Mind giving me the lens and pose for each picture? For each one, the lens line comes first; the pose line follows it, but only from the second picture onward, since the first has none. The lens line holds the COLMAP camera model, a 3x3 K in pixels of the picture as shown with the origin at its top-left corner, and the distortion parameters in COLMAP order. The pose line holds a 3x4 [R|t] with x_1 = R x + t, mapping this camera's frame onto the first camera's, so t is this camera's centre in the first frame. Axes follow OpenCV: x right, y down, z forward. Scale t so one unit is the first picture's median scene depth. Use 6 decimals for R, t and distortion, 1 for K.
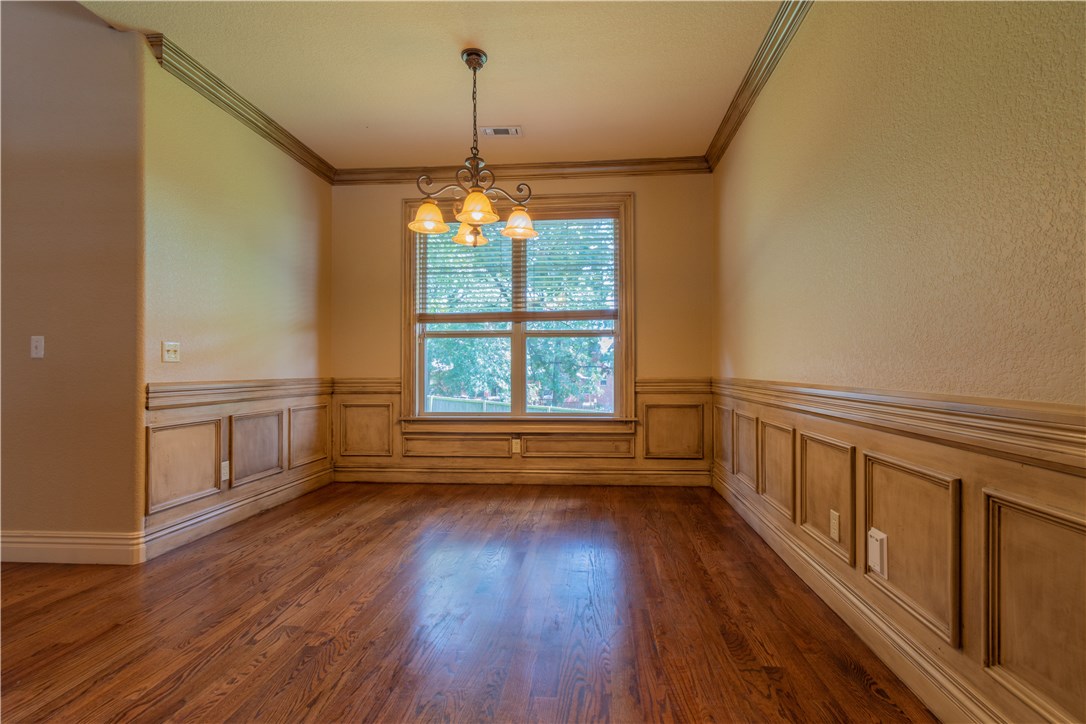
lens RADIAL K [[490.4, 0, 563.0], [0, 490.4, 363.4], [0, 0, 1]] dist [0.001809, -0.000504]
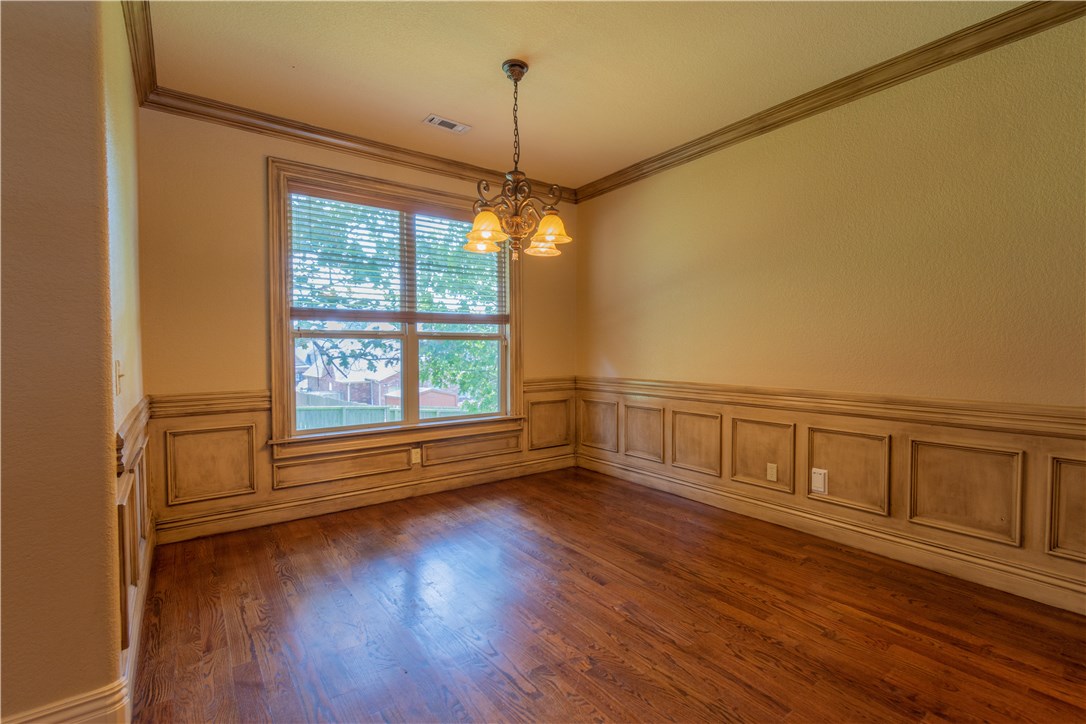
lens RADIAL K [[490.4, 0, 561.8], [0, 490.4, 363.0], [0, 0, 1]] dist [0.001809, -0.000504]
pose [[0.750305, -0.017650, 0.660856, -0.531526], [-0.004228, 0.999495, 0.031495, -0.042237], [-0.661079, -0.026425, 0.749851, 0.124093]]
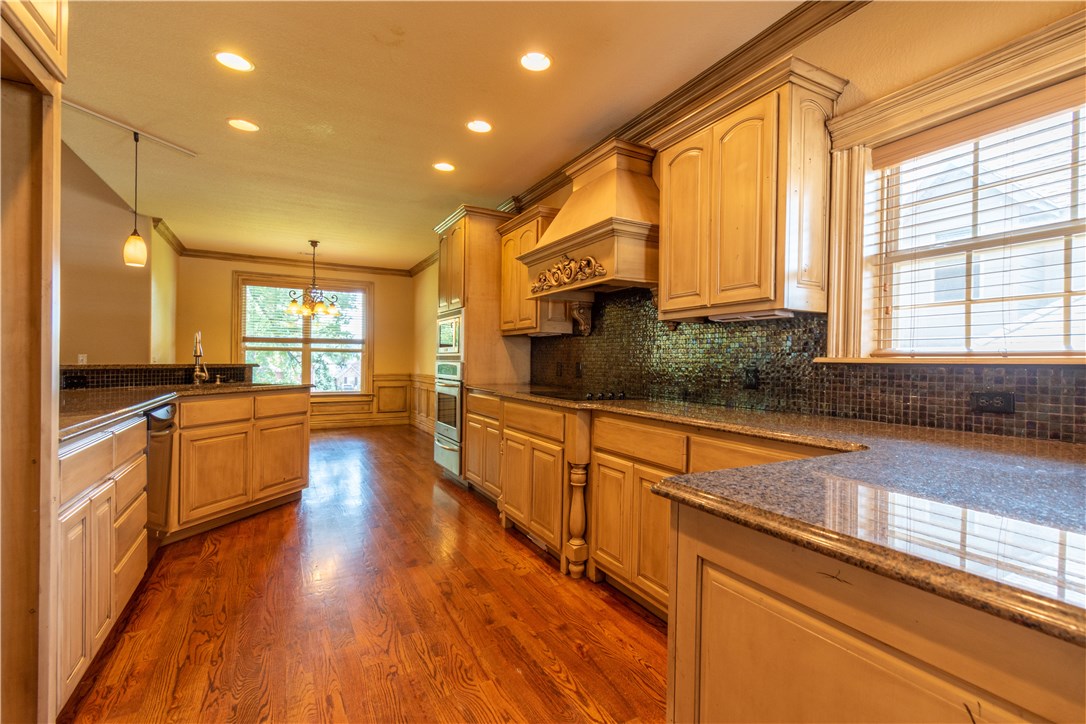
lens RADIAL K [[490.4, 0, 561.6], [0, 490.4, 359.4], [0, 0, 1]] dist [0.001809, -0.000504]
pose [[0.832015, 0.012644, 0.554609, -0.346626], [-0.016835, 0.999855, 0.002462, -0.049199], [-0.554498, -0.011385, 0.832107, -1.181492]]
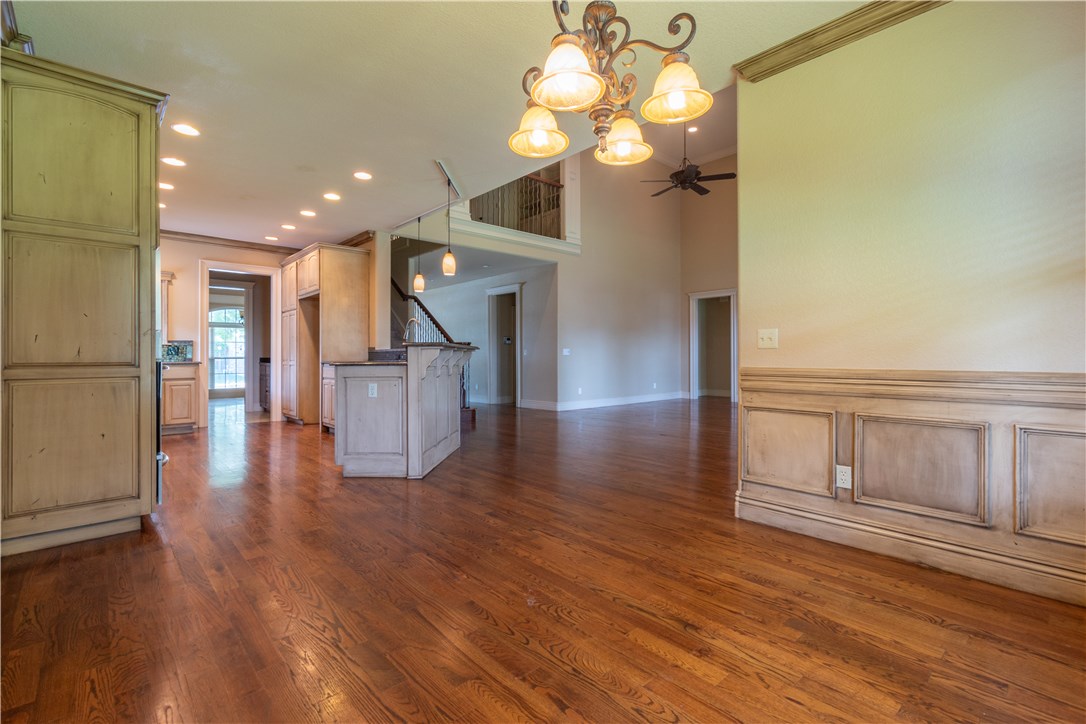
lens RADIAL K [[490.4, 0, 542.4], [0, 490.4, 355.6], [0, 0, 1]] dist [0.001809, -0.000504]
pose [[-0.693704, 0.001781, -0.720258, 0.207969], [0.009629, 0.999931, -0.006801, 0.010053], [0.720196, -0.011653, -0.693673, 0.934772]]
